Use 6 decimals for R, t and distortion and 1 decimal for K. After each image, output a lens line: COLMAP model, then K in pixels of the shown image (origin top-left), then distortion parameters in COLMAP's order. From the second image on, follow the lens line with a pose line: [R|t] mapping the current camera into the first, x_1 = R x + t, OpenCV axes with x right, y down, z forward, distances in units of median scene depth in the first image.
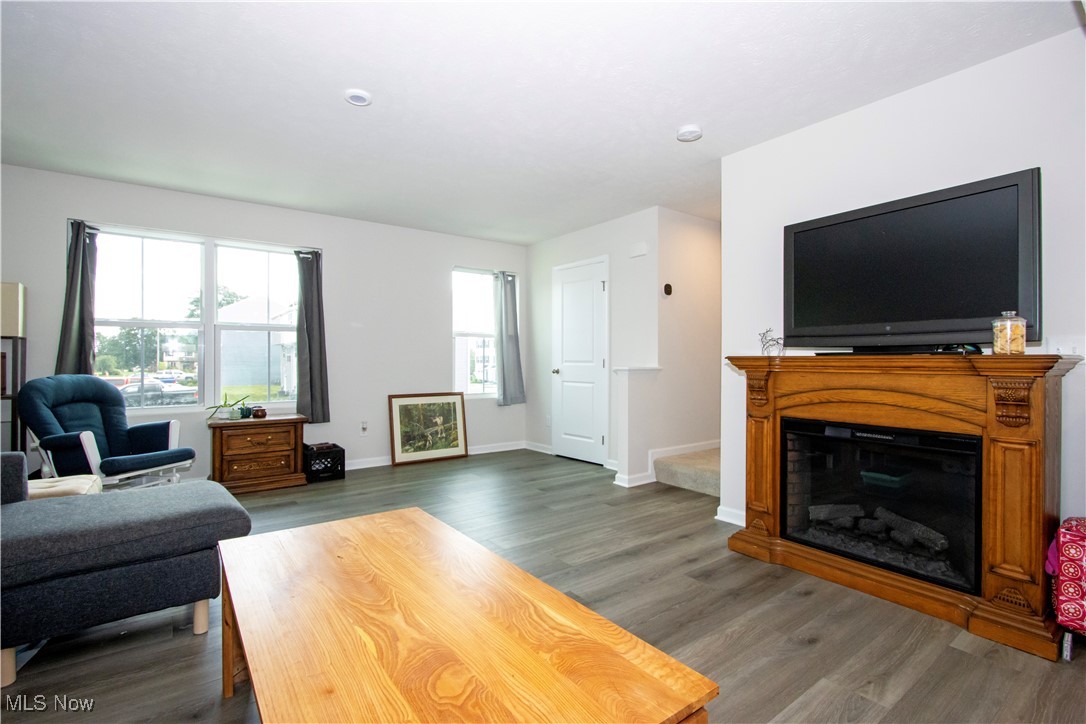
lens RADIAL K [[501.3, 0, 545.0], [0, 501.3, 358.1], [0, 0, 1]] dist [-0.025602, 0.004139]
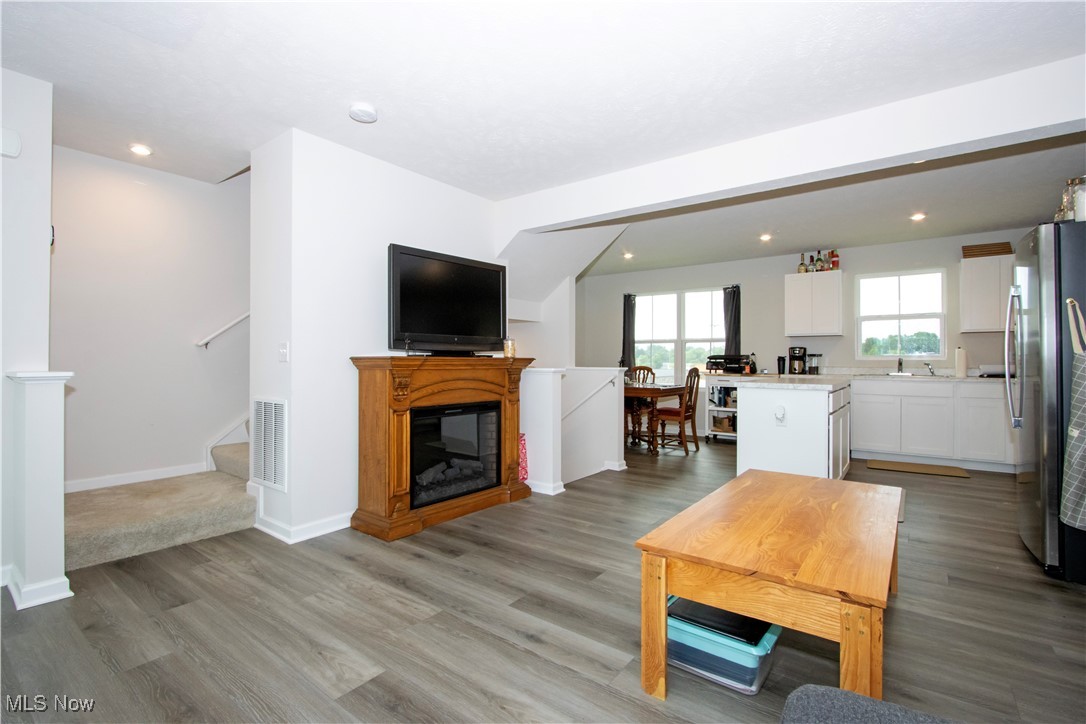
lens RADIAL K [[501.3, 0, 531.9], [0, 501.3, 356.2], [0, 0, 1]] dist [-0.025602, 0.004139]
pose [[-0.265152, 0.005385, 0.964191, -0.800411], [-0.004079, 0.999969, -0.006707, 0.000897], [-0.964198, -0.005711, -0.265122, 1.105445]]
